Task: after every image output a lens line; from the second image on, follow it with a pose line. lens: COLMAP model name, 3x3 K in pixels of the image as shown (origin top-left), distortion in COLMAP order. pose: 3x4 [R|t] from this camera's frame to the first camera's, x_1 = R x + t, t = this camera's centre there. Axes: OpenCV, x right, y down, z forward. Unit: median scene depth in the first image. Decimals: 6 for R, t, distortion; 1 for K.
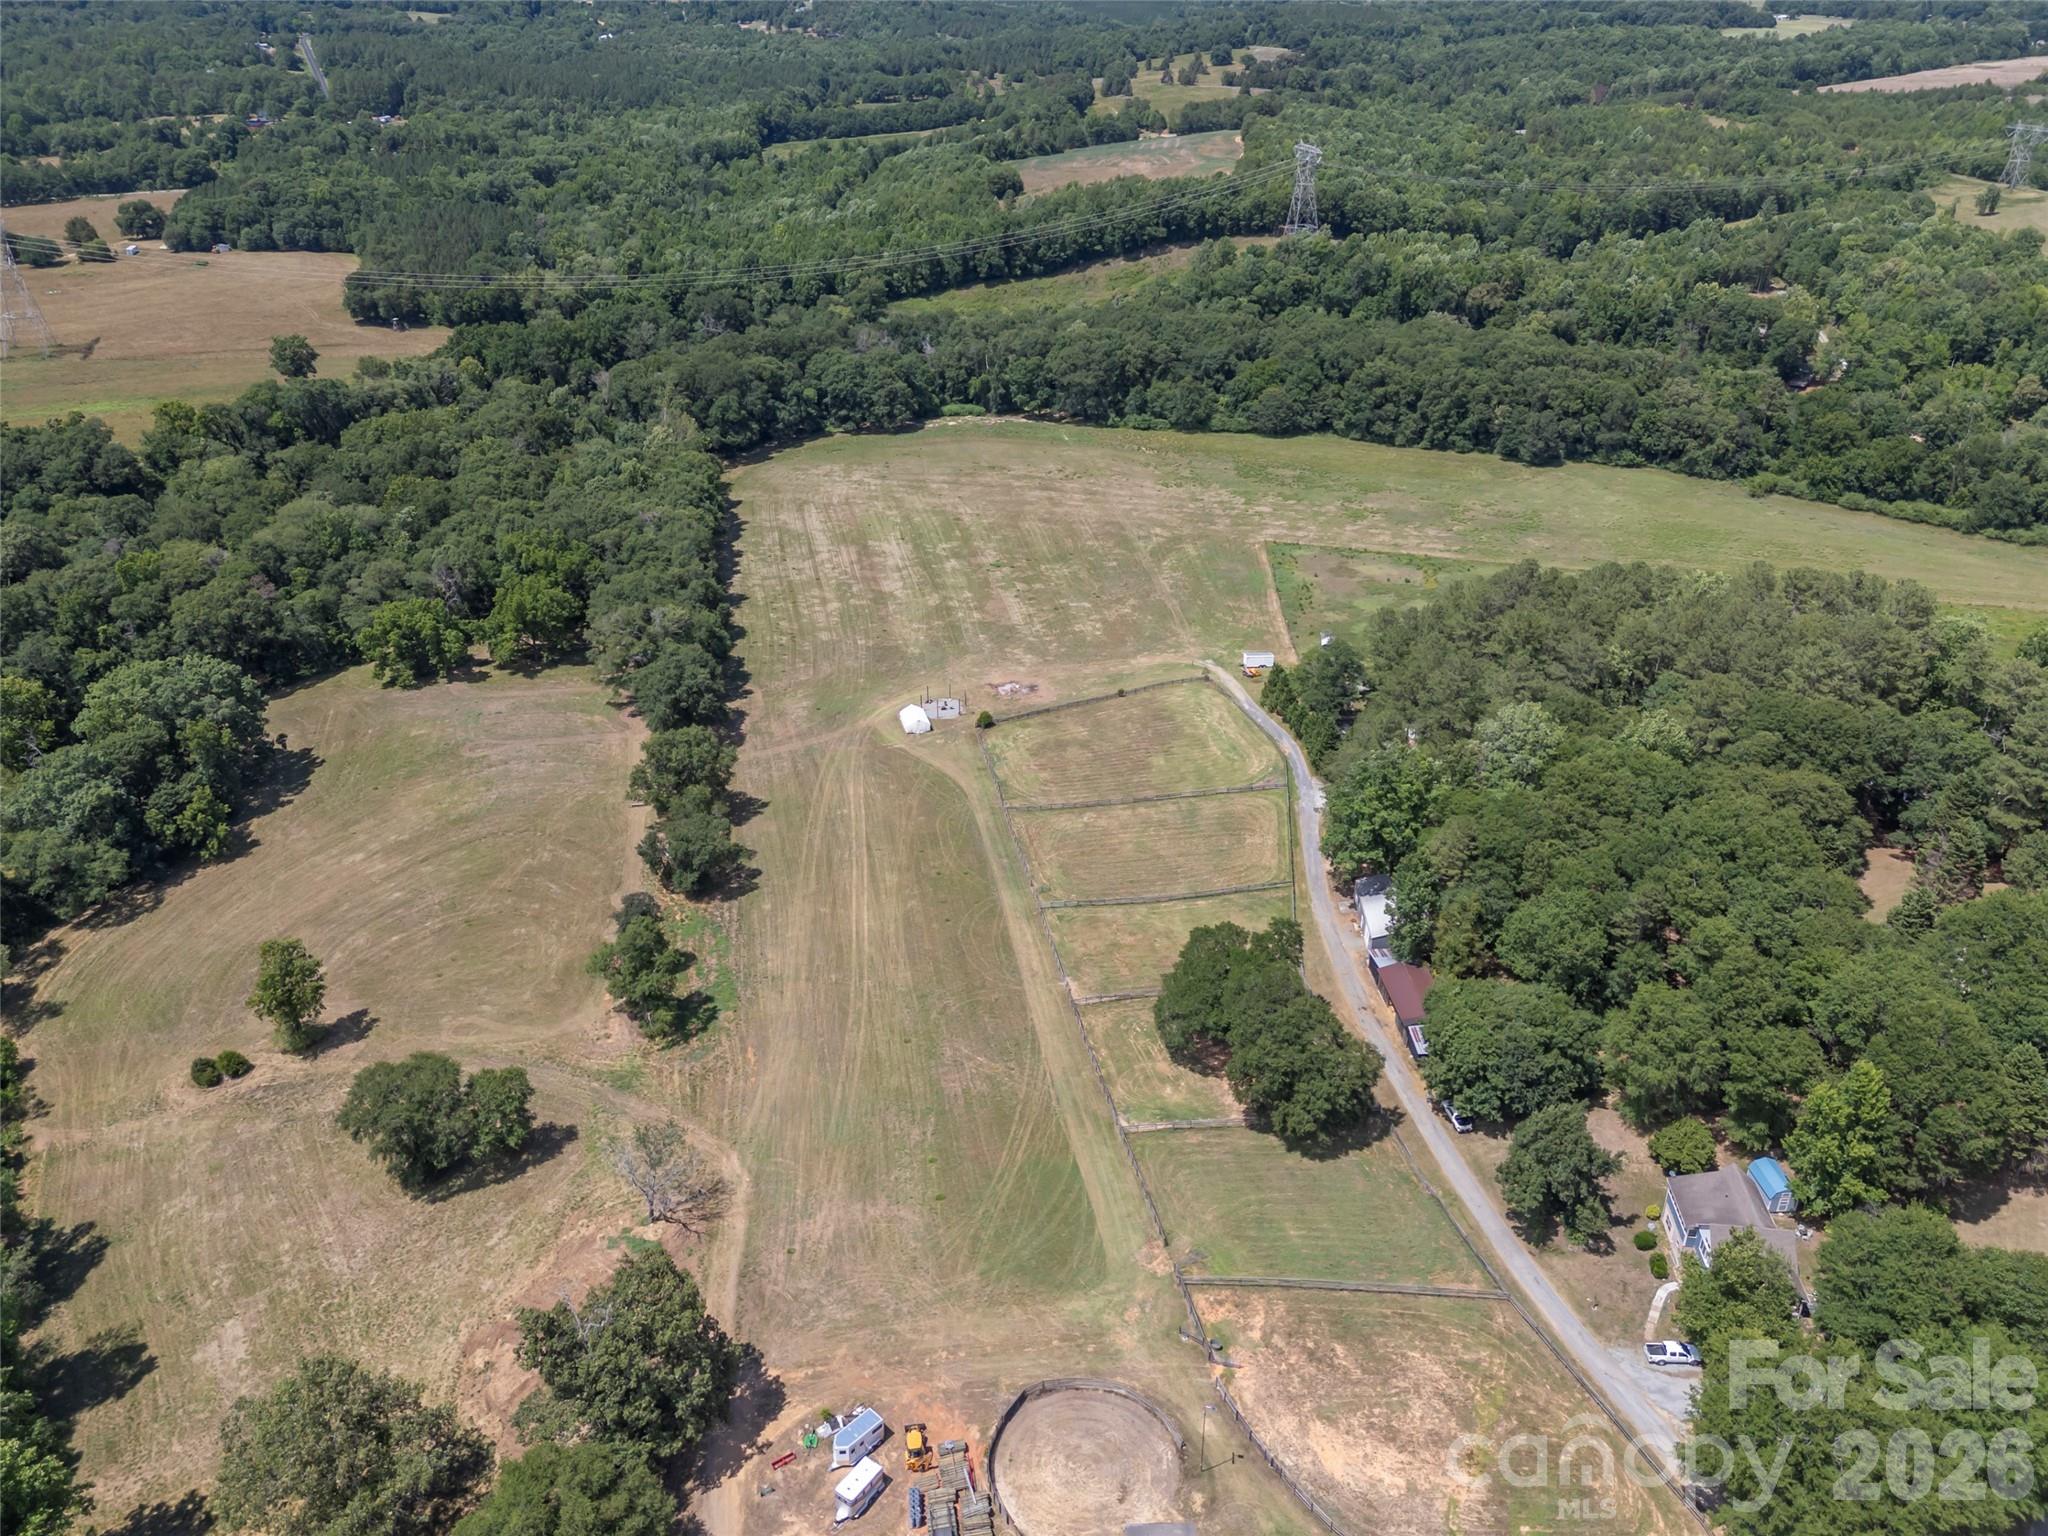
lens RADIAL K [[1504.9, 0, 1024.0], [0, 1504.9, 768.0], [0, 0, 1]] dist [0.085895, -0.058078]
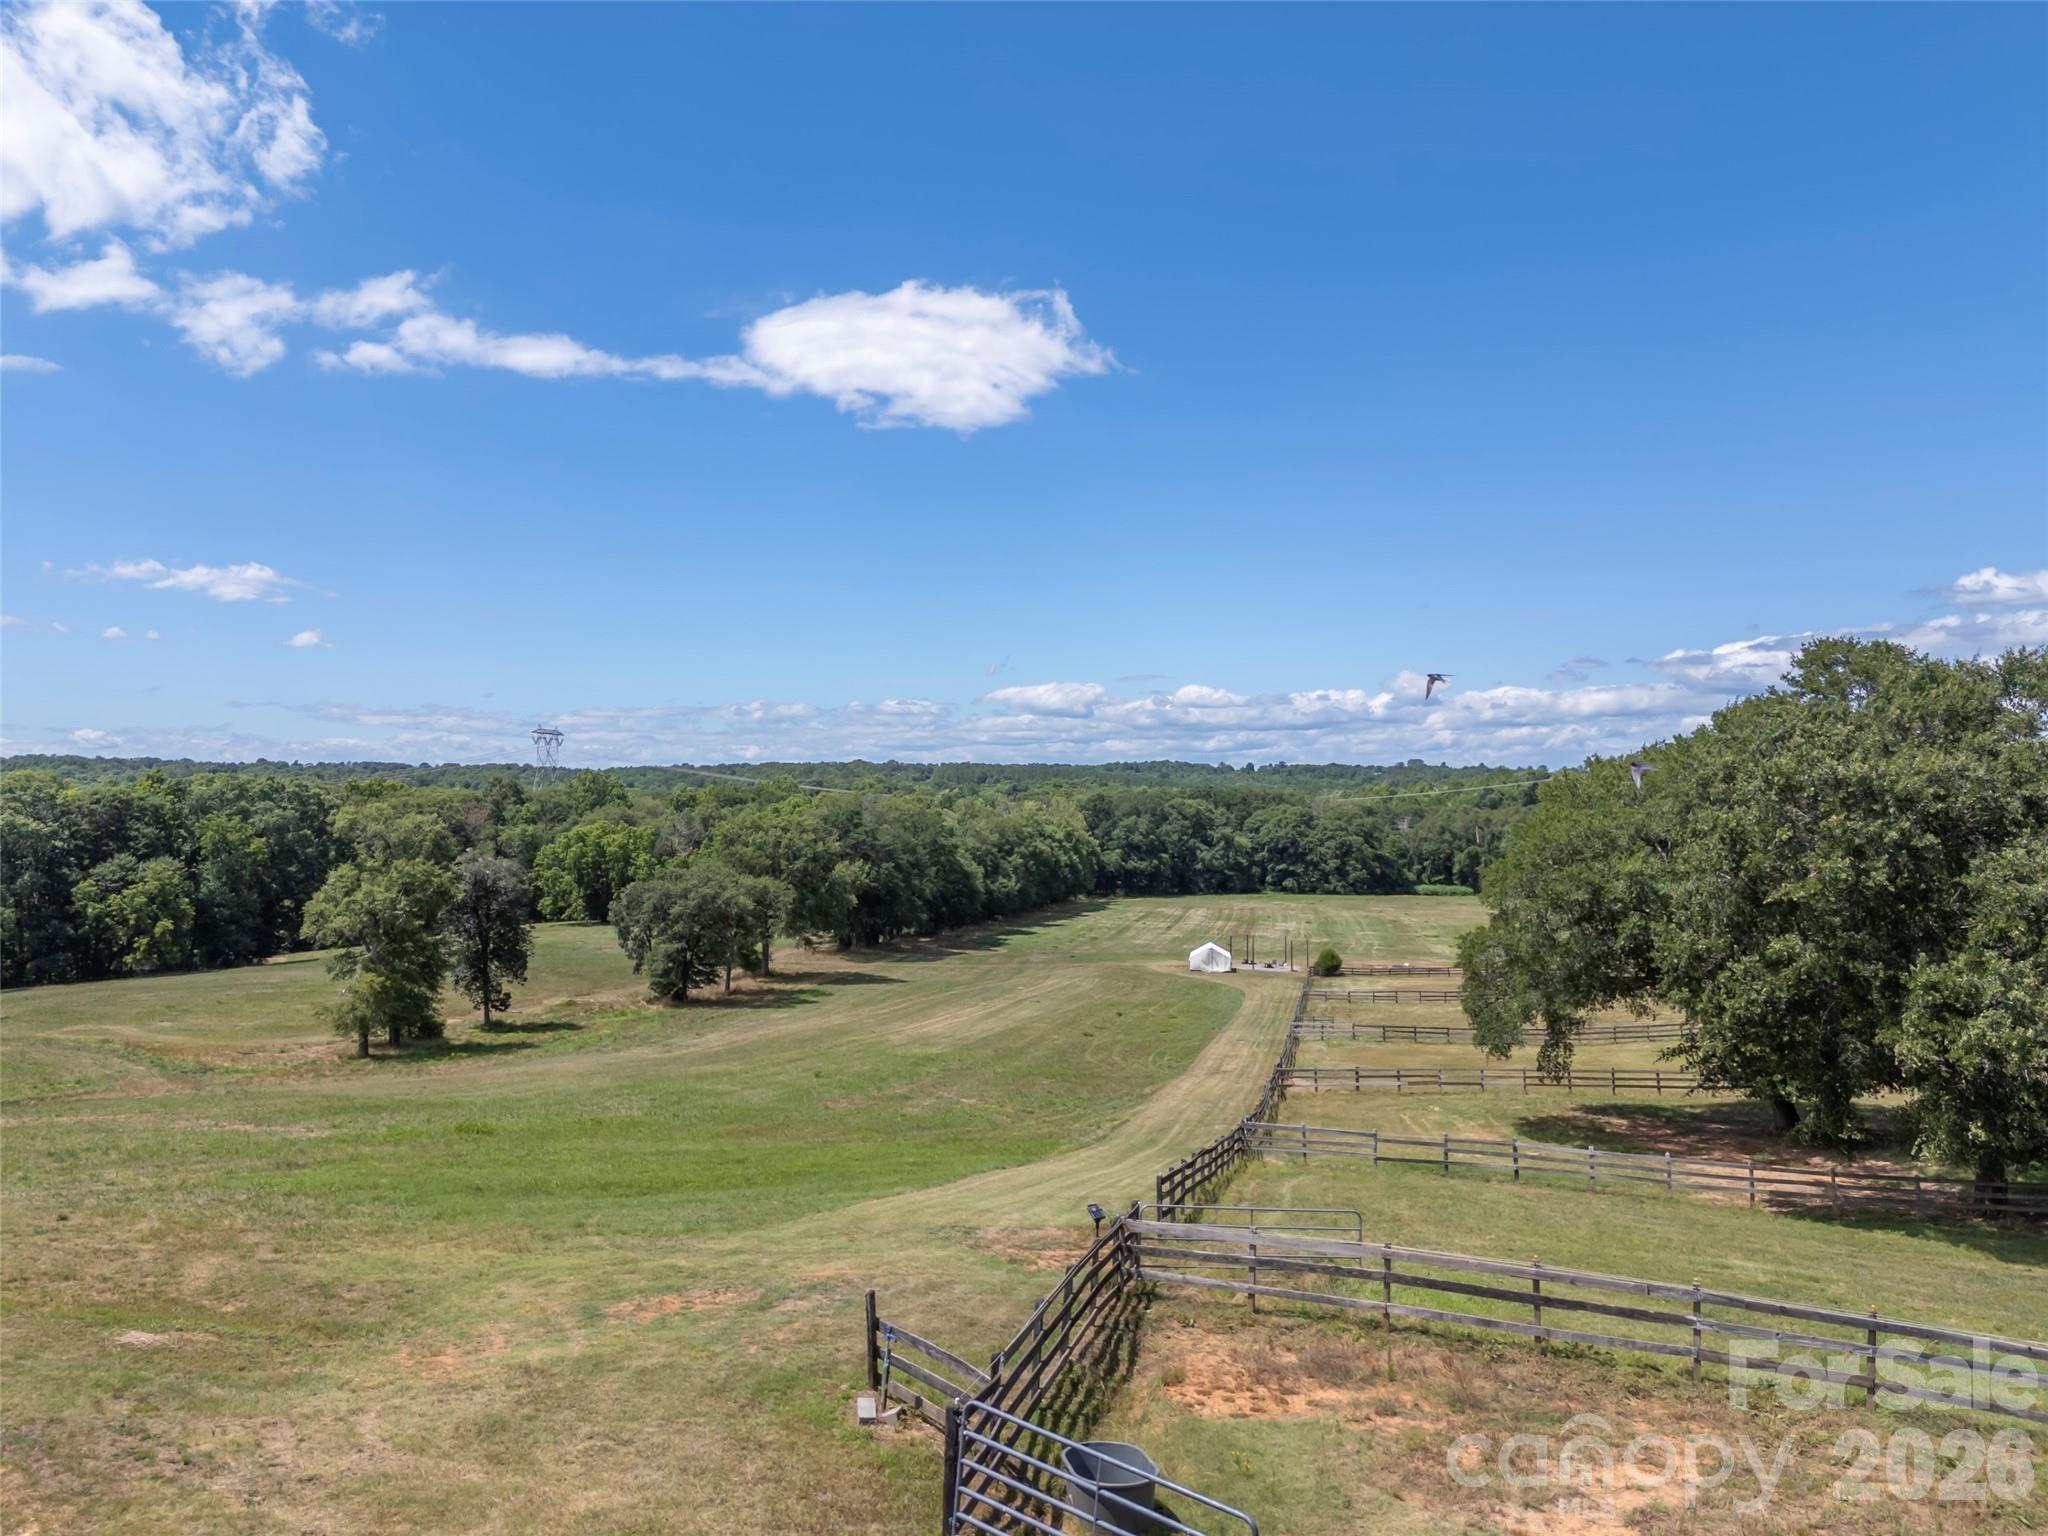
lens RADIAL K [[1486.9, 0, 988.8], [0, 1486.9, 750.8], [0, 0, 1]] dist [0.080015, -0.090971]
pose [[0.921903, -0.000488, -0.387420, 0.045936], [-0.194836, 0.863757, -0.464719, 0.114209], [0.334863, 0.503909, 0.796205, 0.268954]]
